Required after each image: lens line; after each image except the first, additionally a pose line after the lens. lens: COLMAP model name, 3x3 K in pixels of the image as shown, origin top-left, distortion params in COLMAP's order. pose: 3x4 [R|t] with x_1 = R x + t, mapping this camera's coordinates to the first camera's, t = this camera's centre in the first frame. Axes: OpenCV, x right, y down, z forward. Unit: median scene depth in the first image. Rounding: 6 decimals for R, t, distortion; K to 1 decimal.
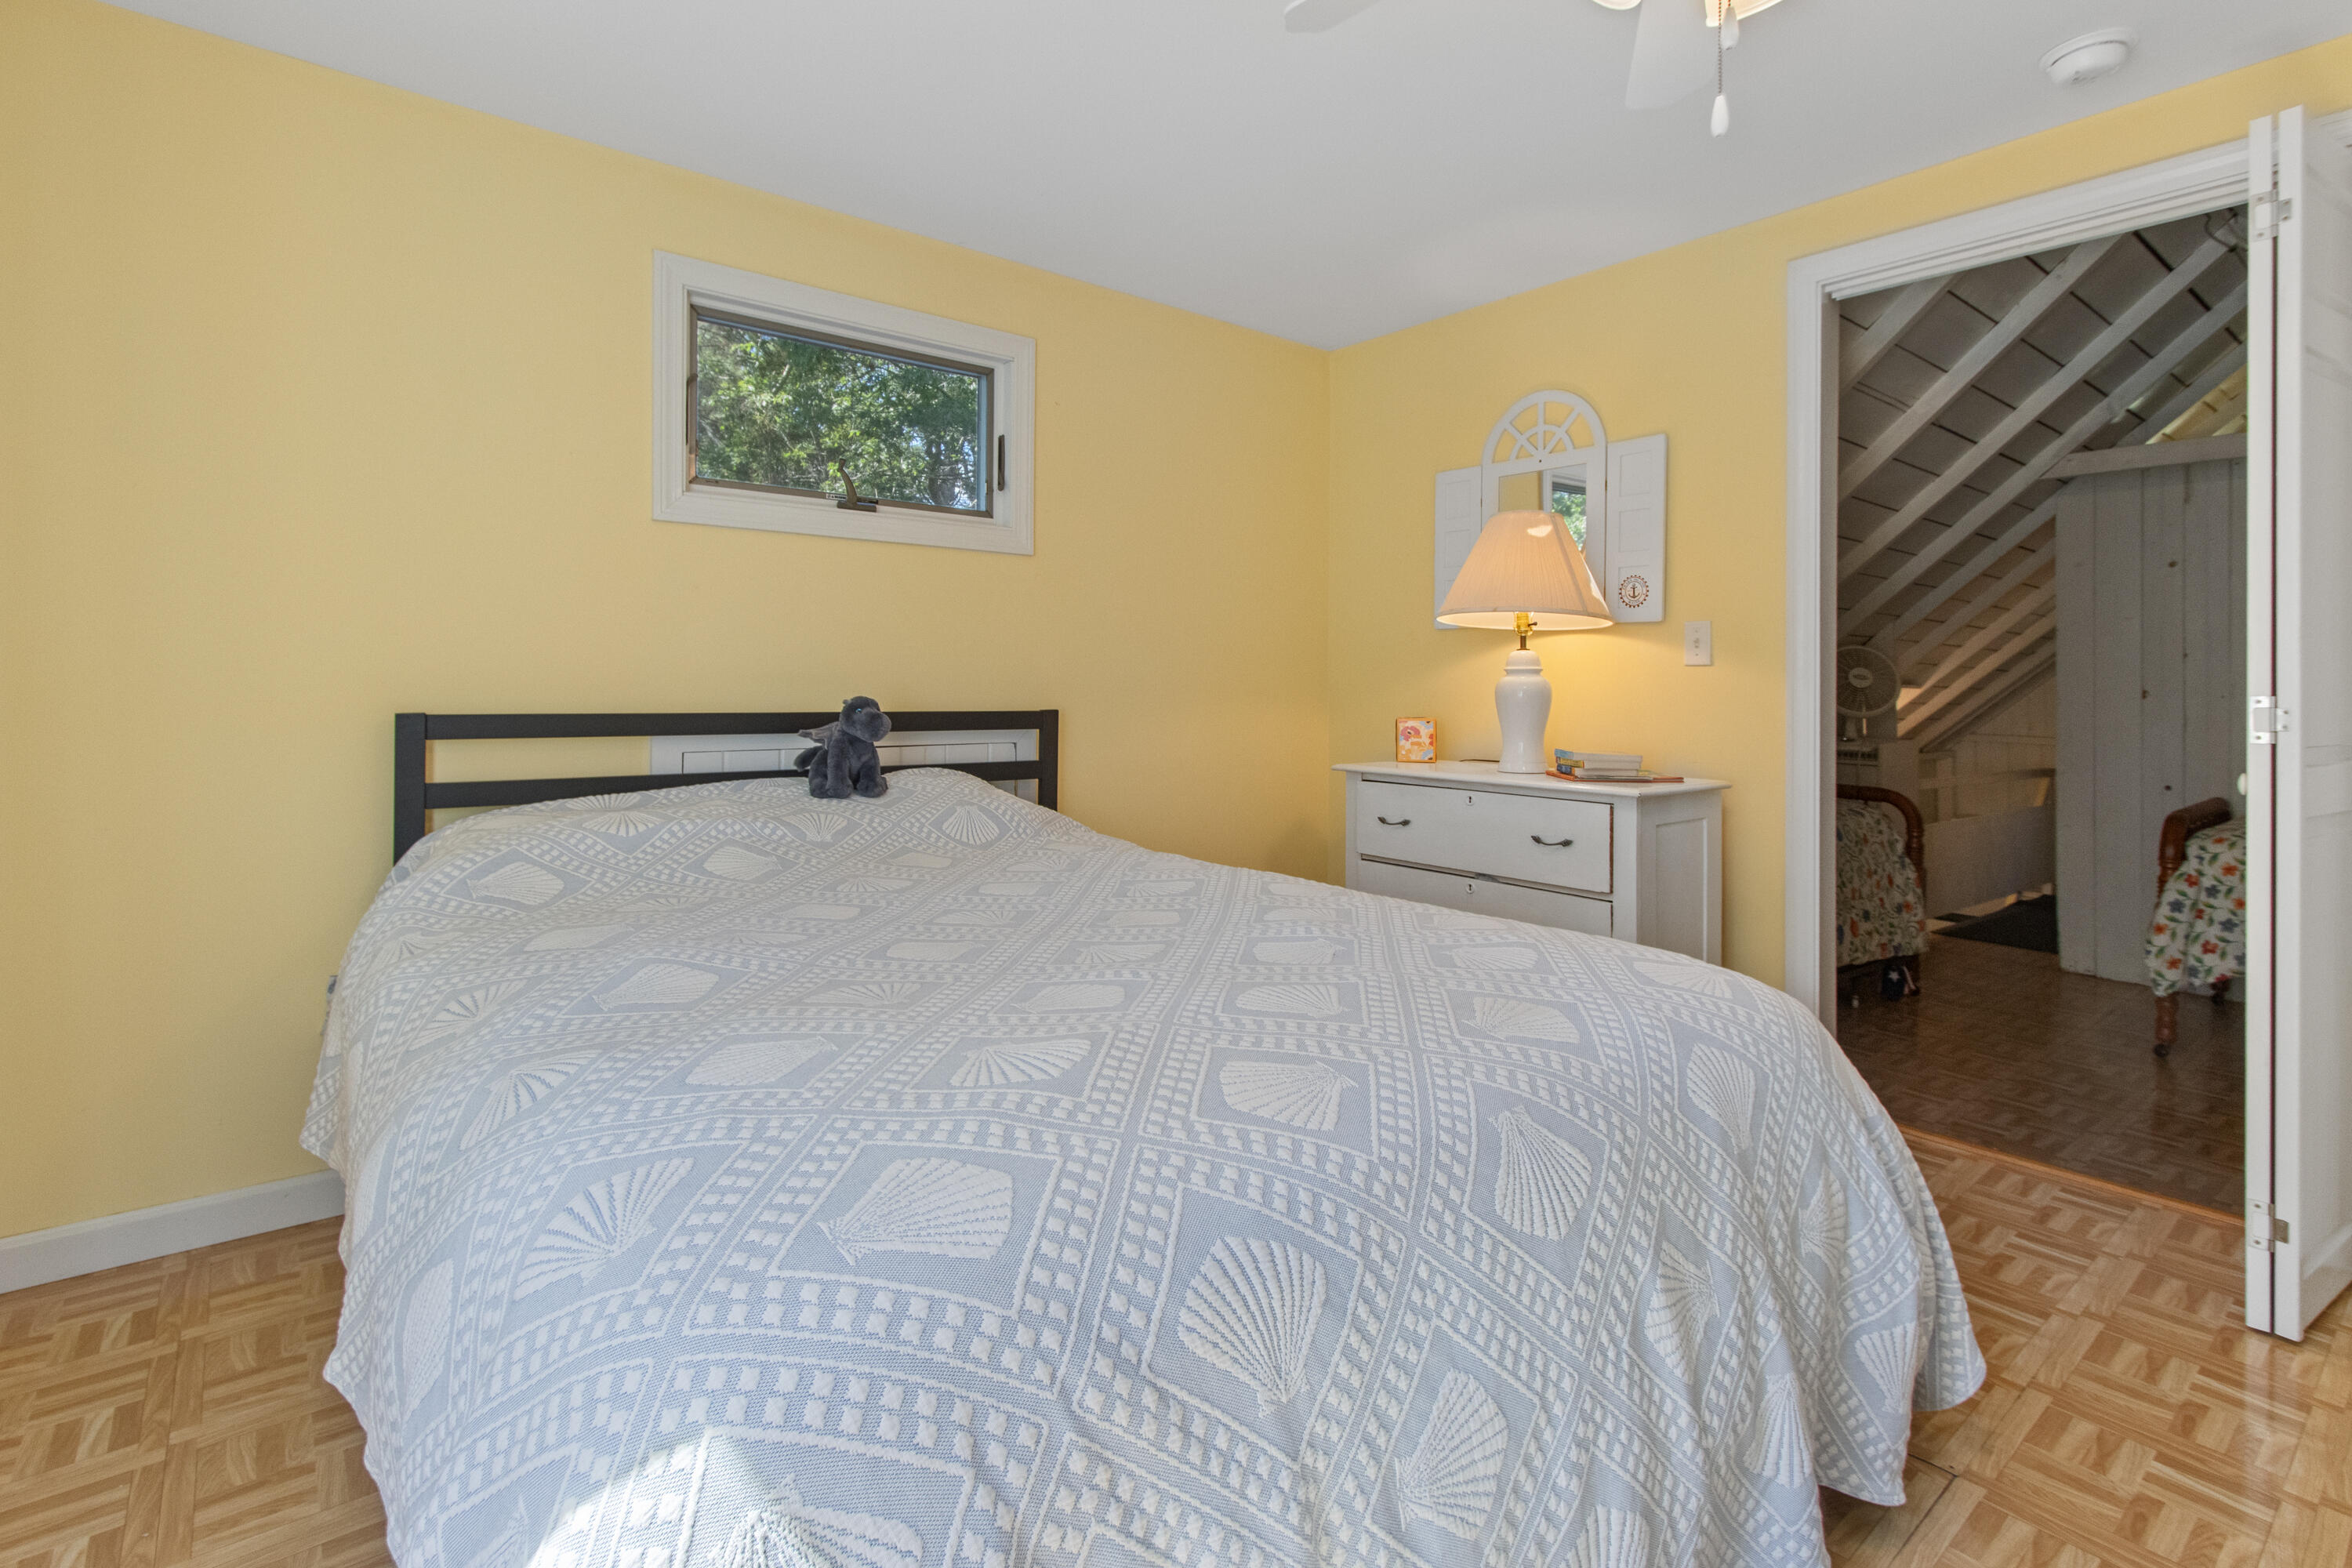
lens RADIAL K [[1093.2, 0, 1218.9], [0, 1093.2, 692.6], [0, 0, 1]] dist [-0.000332, -0.000055]
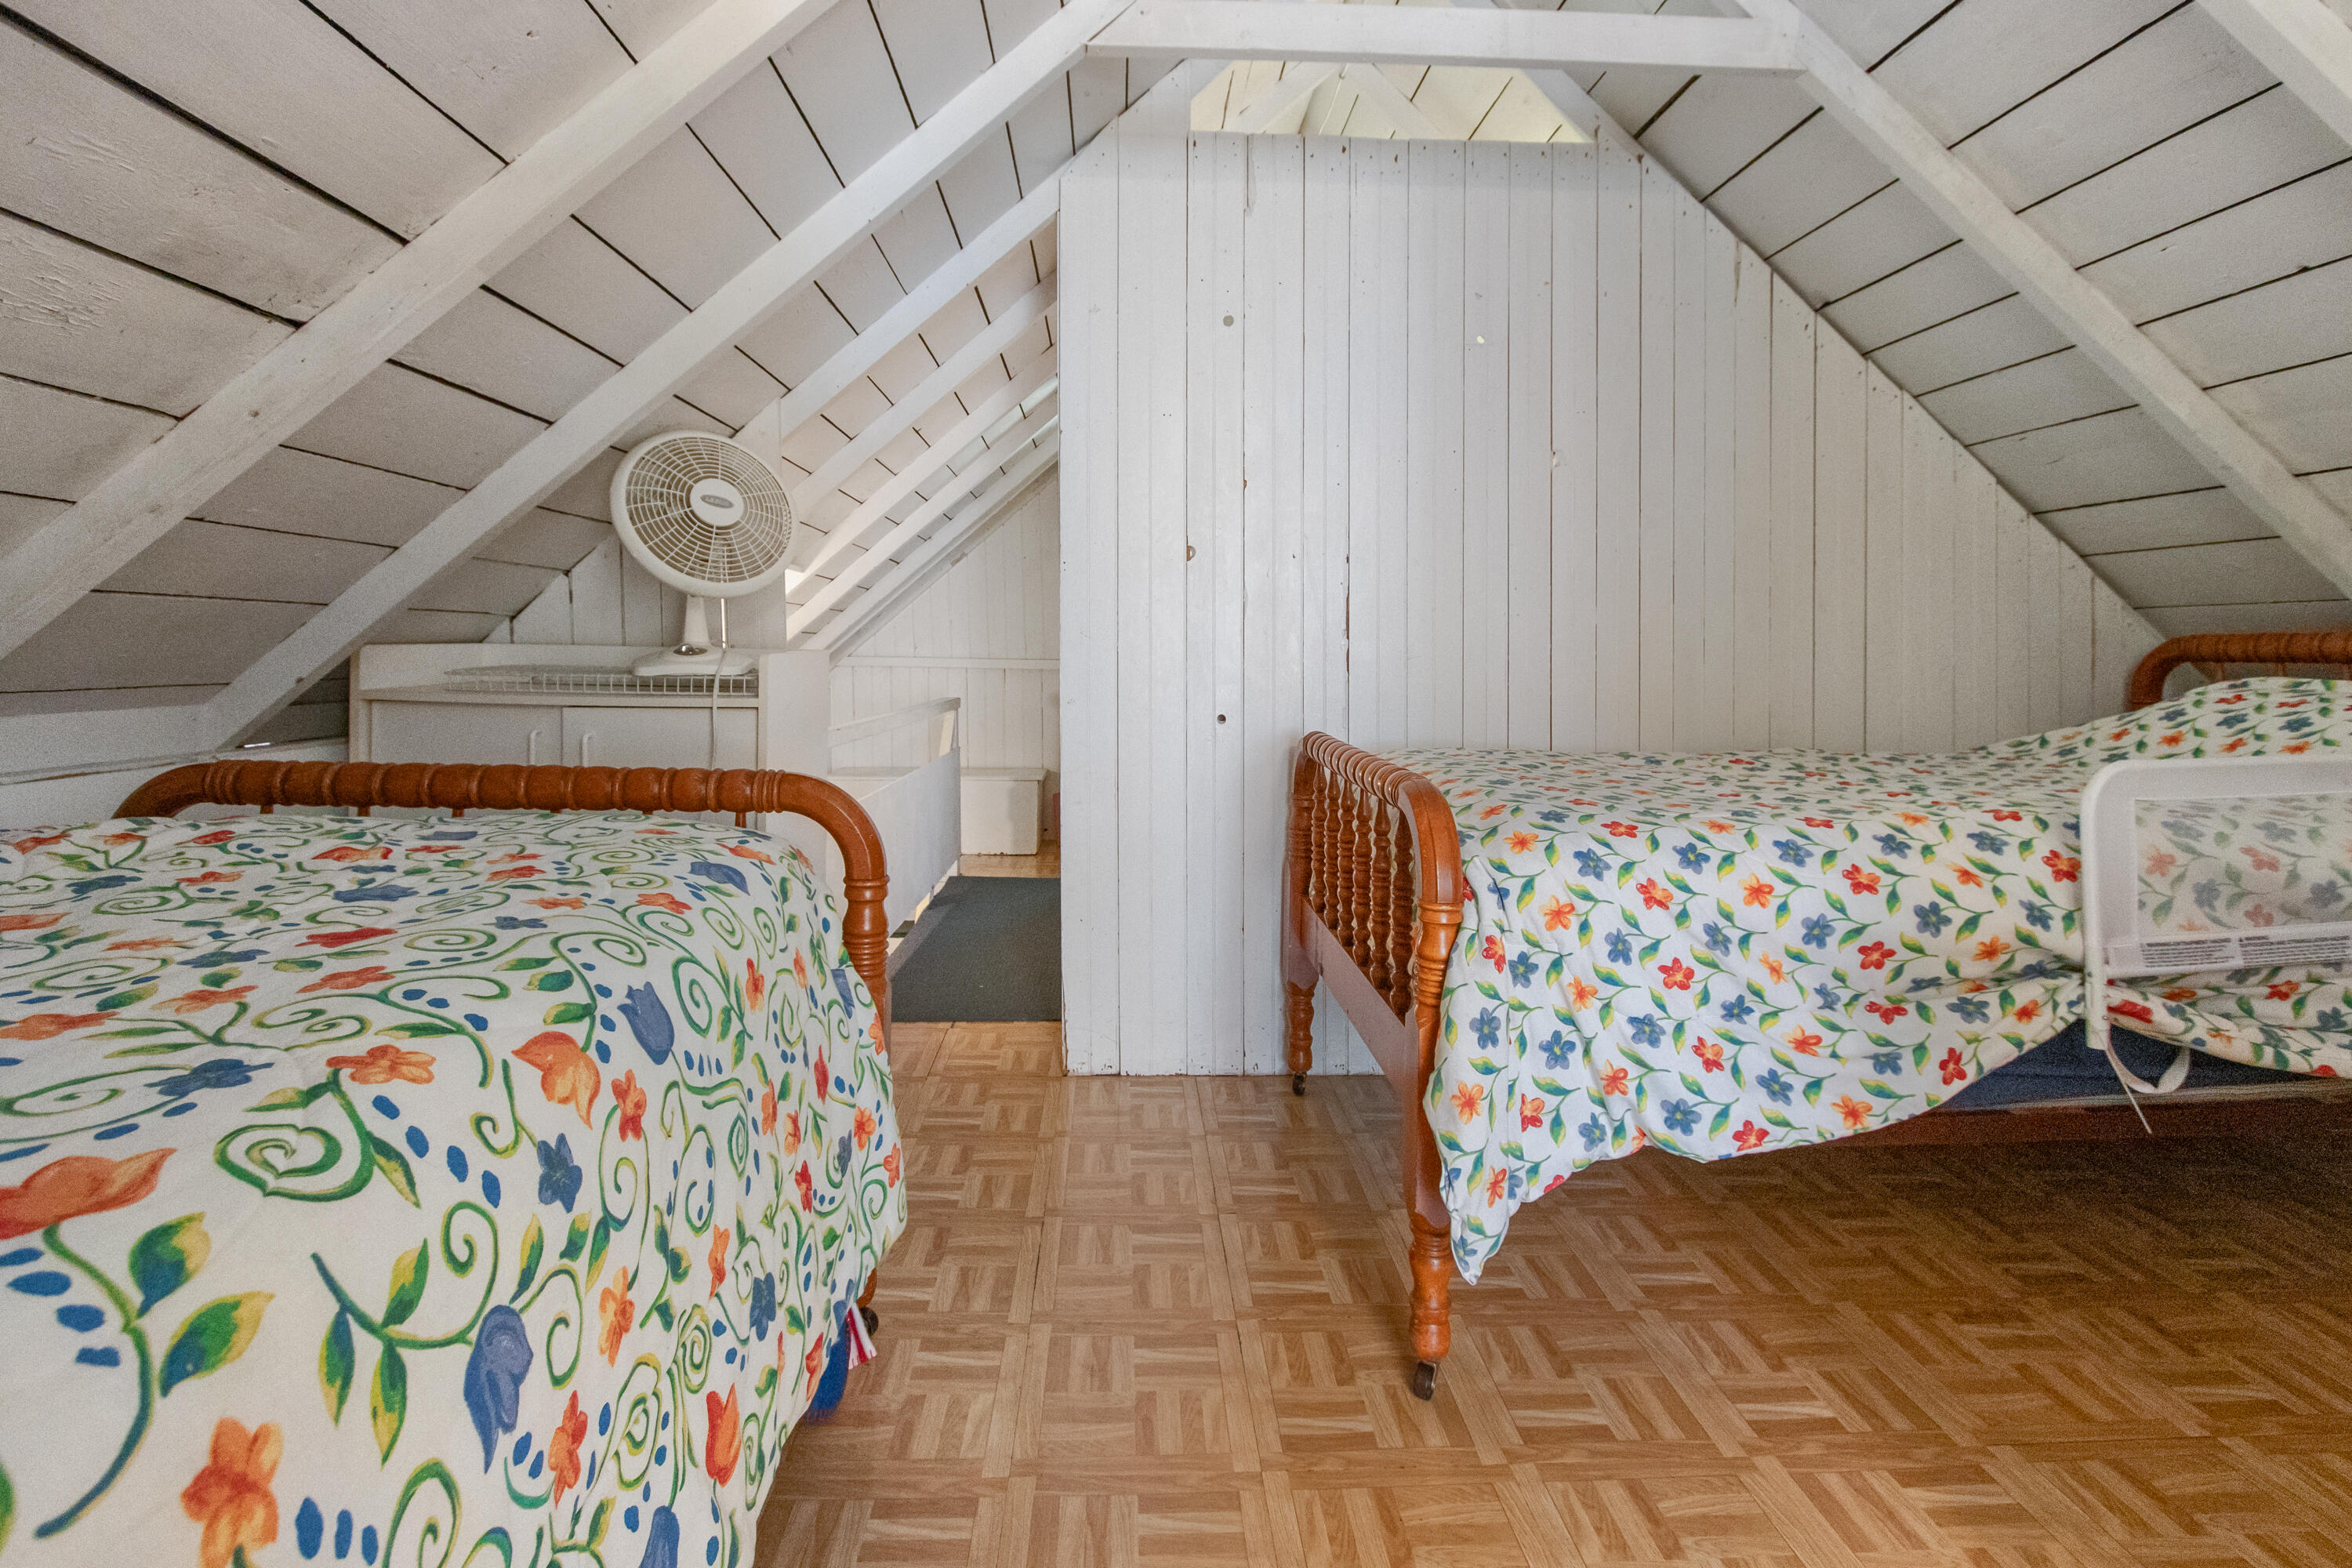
lens RADIAL K [[1093.2, 0, 1155.0], [0, 1093.2, 656.6], [0, 0, 1]] dist [-0.000332, -0.000055]
pose [[0.604299, -0.020443, 0.796495, 0.390786], [0.005652, 0.999756, 0.021371, 0.042430], [-0.796737, -0.008413, 0.604267, 0.676525]]
